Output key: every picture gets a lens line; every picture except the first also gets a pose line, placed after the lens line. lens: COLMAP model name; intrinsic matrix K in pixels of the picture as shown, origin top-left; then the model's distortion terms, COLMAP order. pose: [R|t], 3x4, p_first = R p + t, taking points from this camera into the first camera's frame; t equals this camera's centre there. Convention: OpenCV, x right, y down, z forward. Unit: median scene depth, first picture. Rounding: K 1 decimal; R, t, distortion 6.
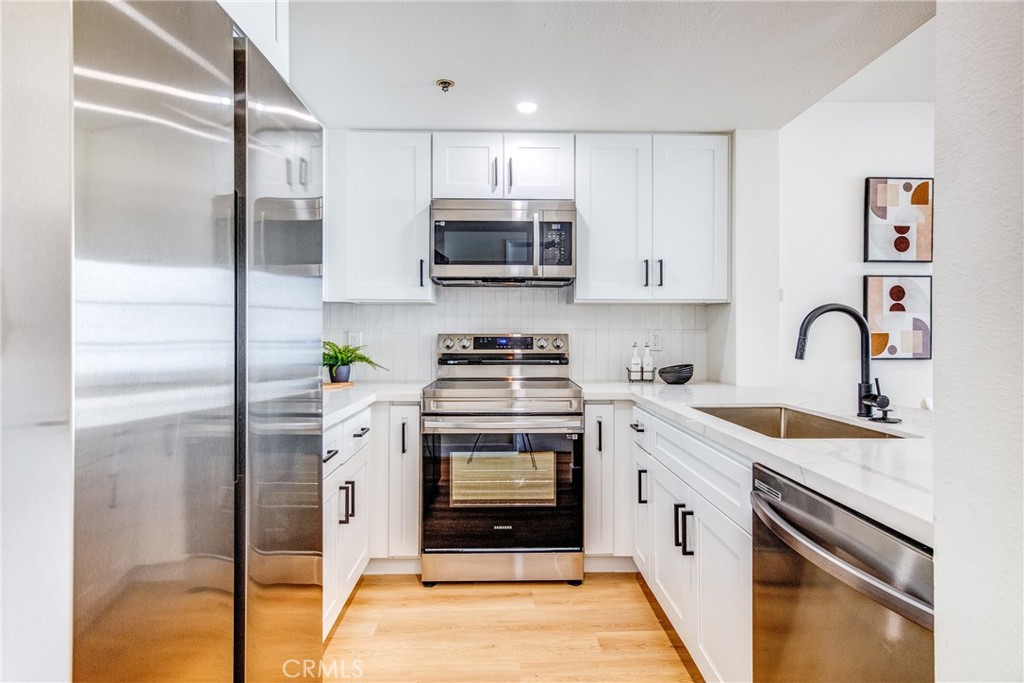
lens RADIAL K [[515.2, 0, 514.9], [0, 515.2, 332.9], [0, 0, 1]] dist [-0.000266, 0.007390]
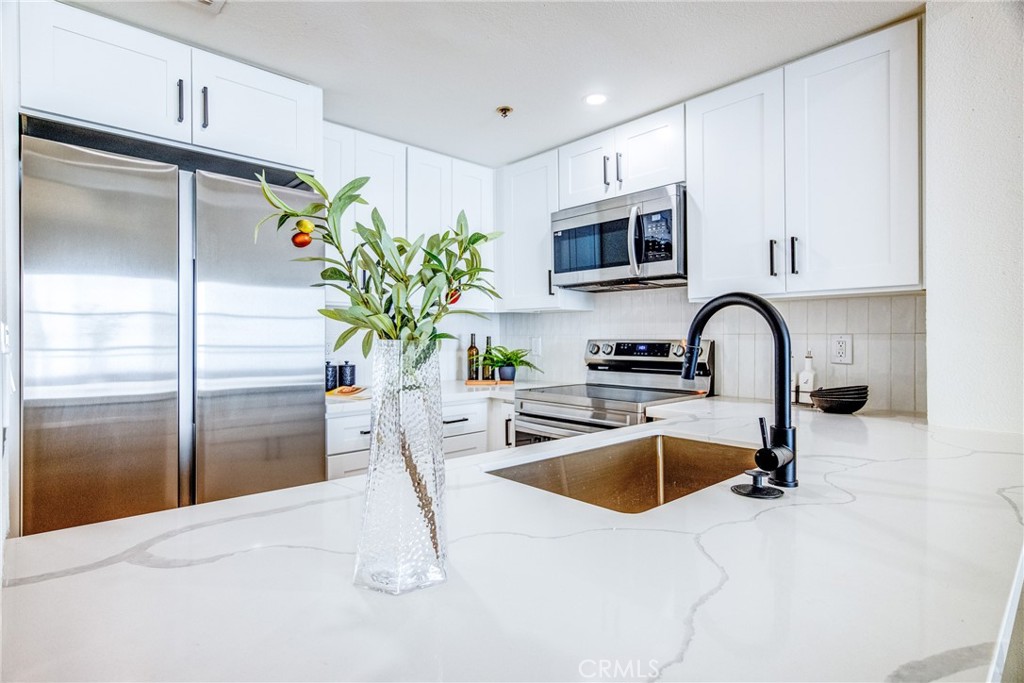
lens RADIAL K [[515.2, 0, 521.9], [0, 515.2, 339.2], [0, 0, 1]] dist [-0.000266, 0.007390]
pose [[0.673644, -0.000107, -0.739056, 0.537099], [0.005529, 0.999973, 0.004894, -0.004894], [0.739036, -0.007383, 0.673626, 0.225302]]
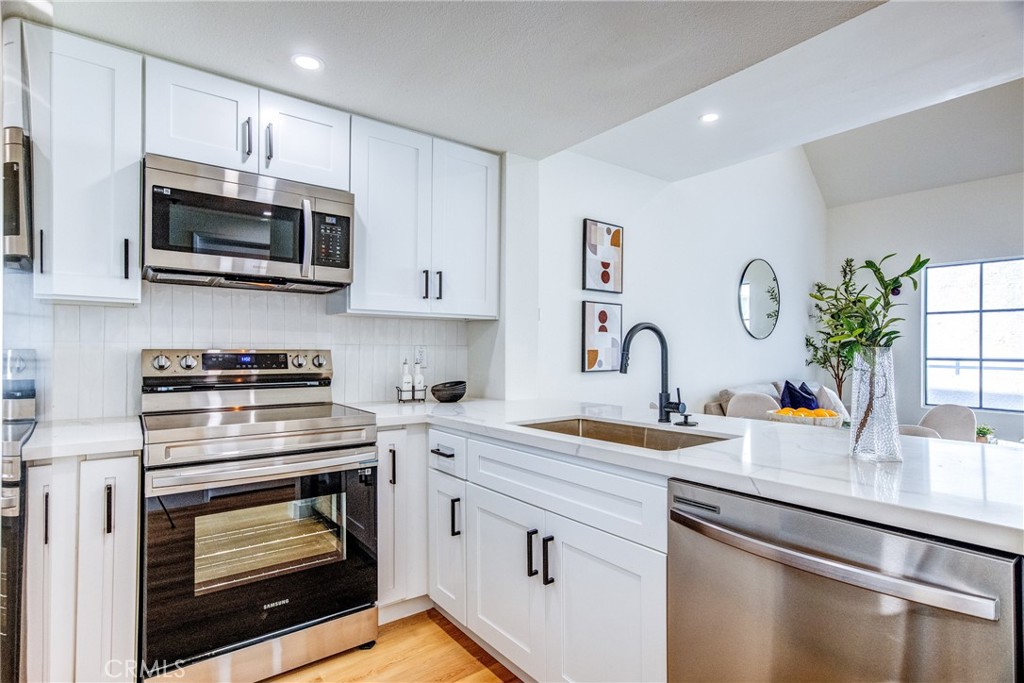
lens RADIAL K [[515.2, 0, 508.5], [0, 515.2, 348.0], [0, 0, 1]] dist [-0.000266, 0.007390]
pose [[0.815370, 0.004576, 0.578922, -0.155346], [-0.002844, 0.999988, -0.003899, 0.001465], [-0.578933, 0.001533, 0.815374, 0.150149]]
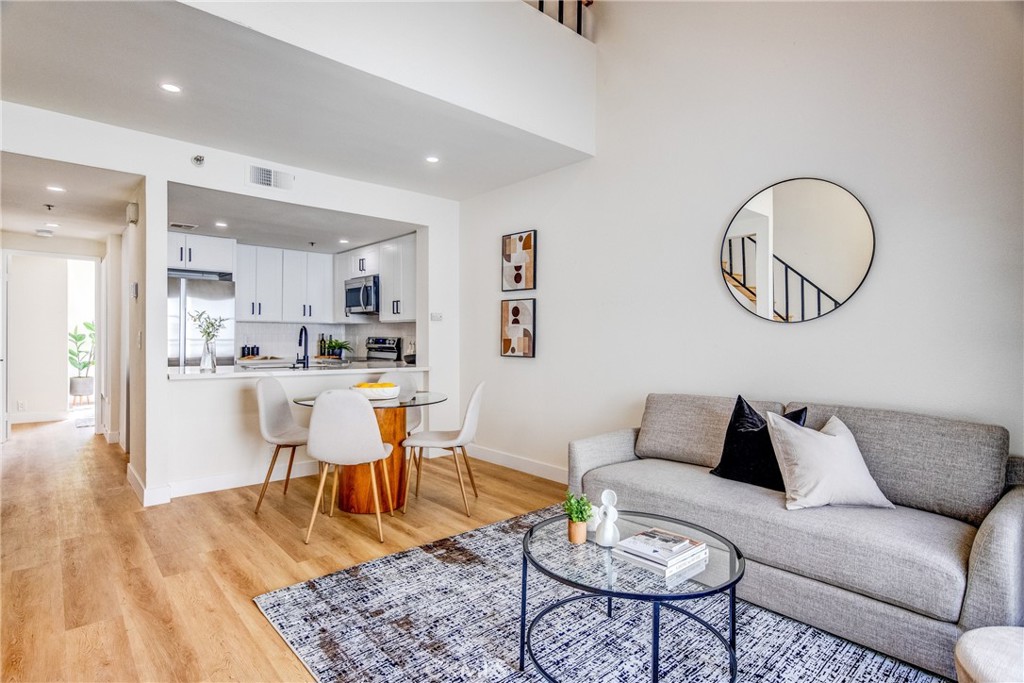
lens RADIAL K [[515.2, 0, 510.2], [0, 515.2, 338.7], [0, 0, 1]] dist [-0.000266, 0.007390]
pose [[0.648018, 0.010237, -0.761556, 2.003777], [-0.006705, 0.999948, 0.007736, -0.011912], [0.761596, 0.000093, 0.648053, 0.037715]]
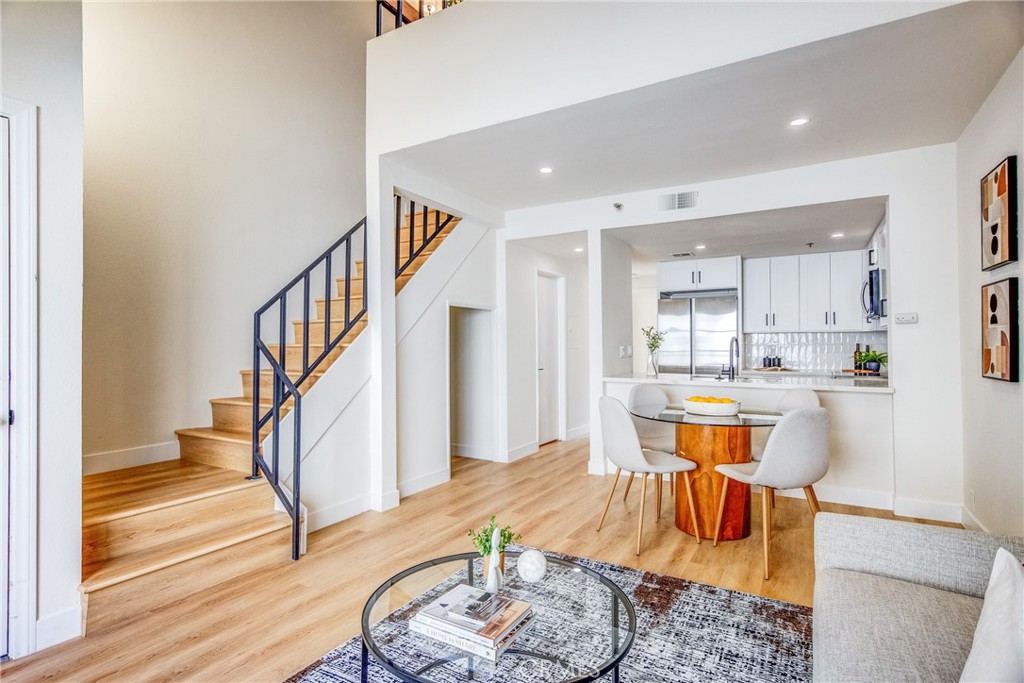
lens RADIAL K [[515.2, 0, 516.9], [0, 515.2, 340.5], [0, 0, 1]] dist [-0.000266, 0.007390]
pose [[-0.510843, -0.006030, -0.859653, 2.056001], [0.005722, 0.999929, -0.010415, -0.010202], [0.859655, -0.010240, -0.510772, 0.816746]]
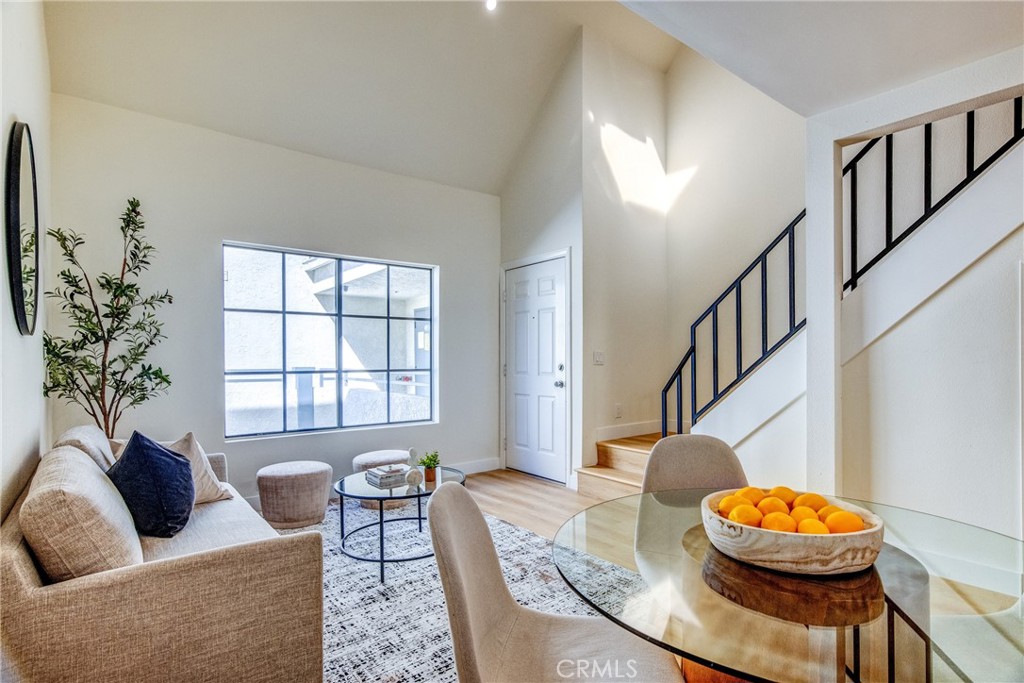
lens RADIAL K [[515.2, 0, 537.0], [0, 515.2, 368.3], [0, 0, 1]] dist [-0.000266, 0.007390]
pose [[-0.607600, -0.008621, 0.794197, 0.640163], [0.012506, 0.999713, 0.020419, -0.000862], [-0.794145, 0.022339, -0.607318, 0.995290]]
